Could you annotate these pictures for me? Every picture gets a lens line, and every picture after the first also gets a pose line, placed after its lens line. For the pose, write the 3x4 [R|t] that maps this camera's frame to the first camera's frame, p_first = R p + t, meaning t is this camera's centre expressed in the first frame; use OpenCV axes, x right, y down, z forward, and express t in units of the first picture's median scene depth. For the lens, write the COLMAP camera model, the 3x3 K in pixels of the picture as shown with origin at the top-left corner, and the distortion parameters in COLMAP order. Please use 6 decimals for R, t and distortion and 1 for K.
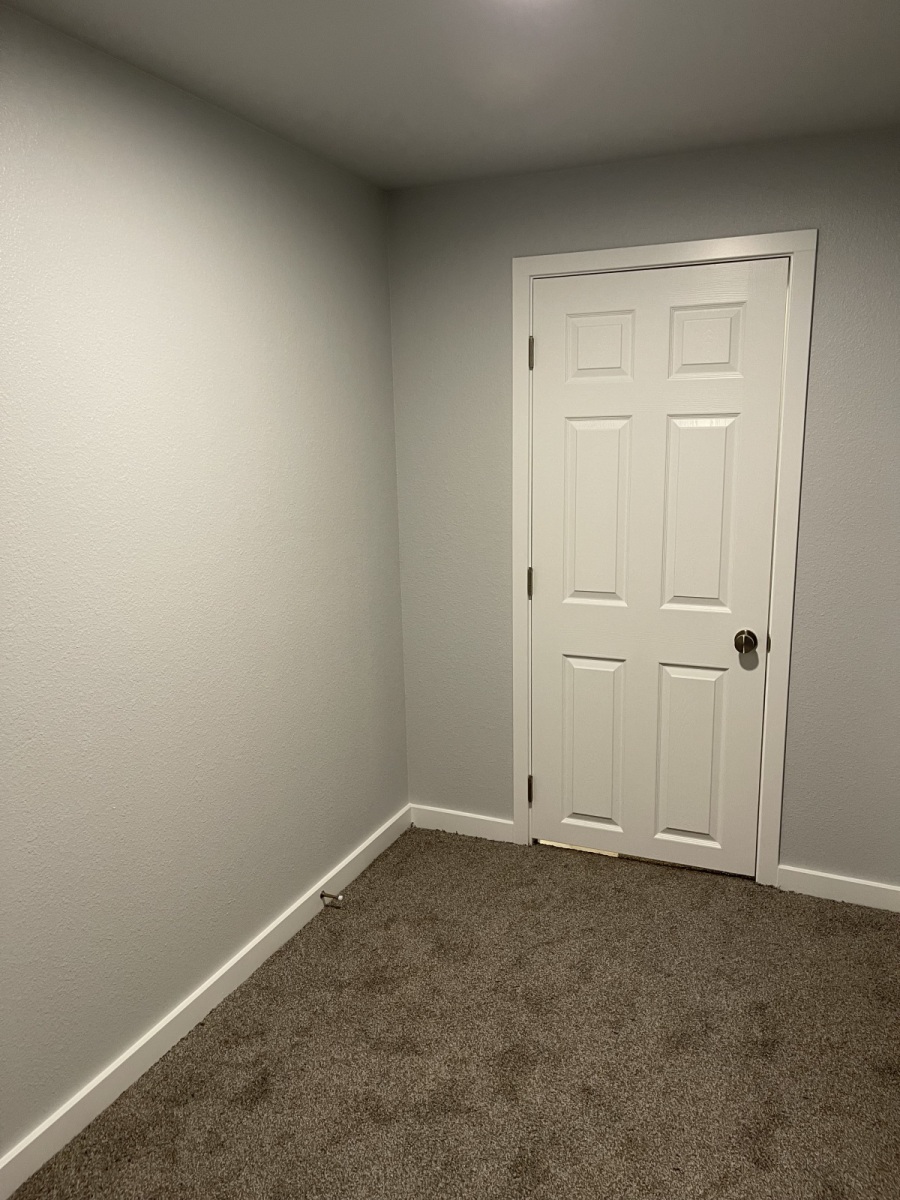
lens RADIAL K [[906.2, 0, 449.7], [0, 906.2, 611.7], [0, 0, 1]] dist [0.063221, -0.110026]
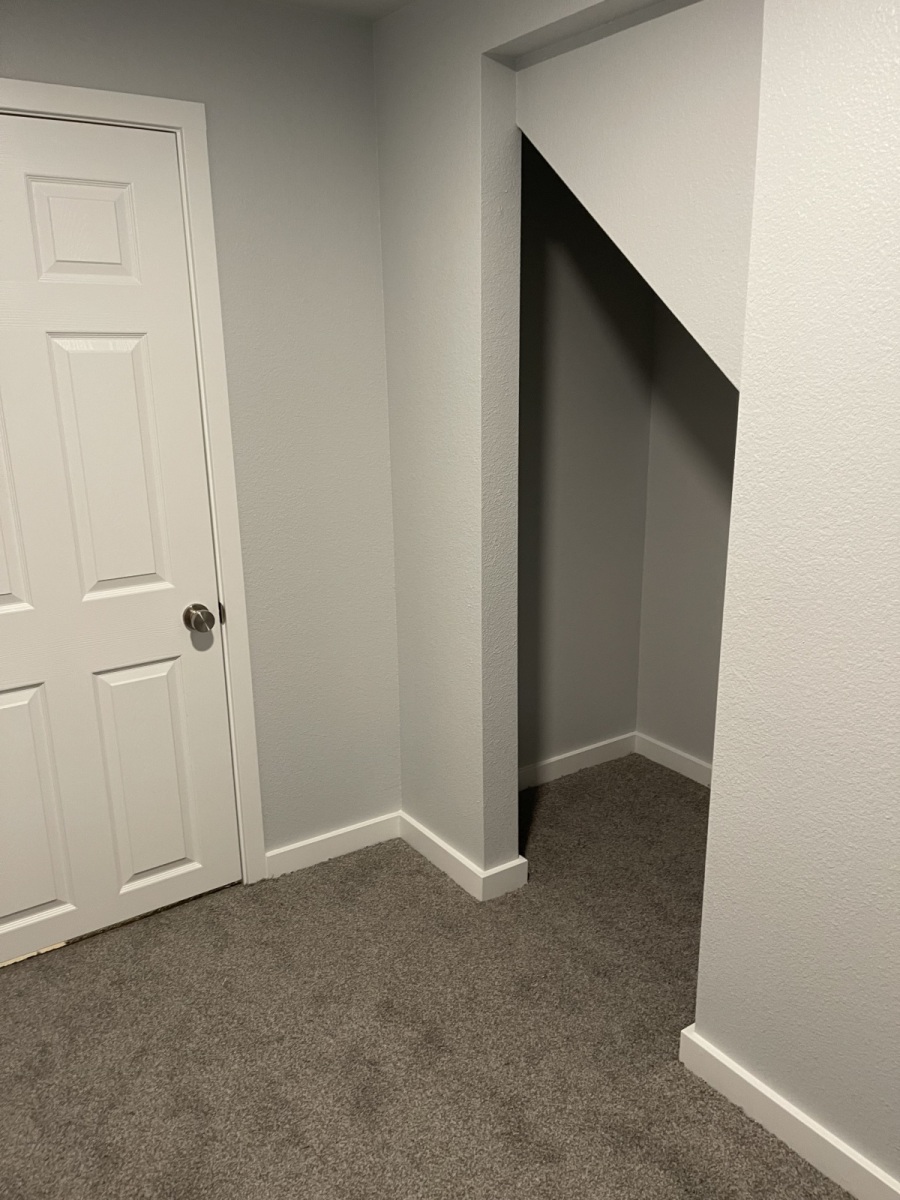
lens RADIAL K [[900.2, 0, 462.7], [0, 900.2, 612.6], [0, 0, 1]] dist [0.063218, -0.089042]
pose [[0.514890, -0.223578, 0.827587, -0.229859], [0.168549, 0.972950, 0.157985, -0.061521], [-0.840523, 0.058144, 0.538646, 0.363247]]
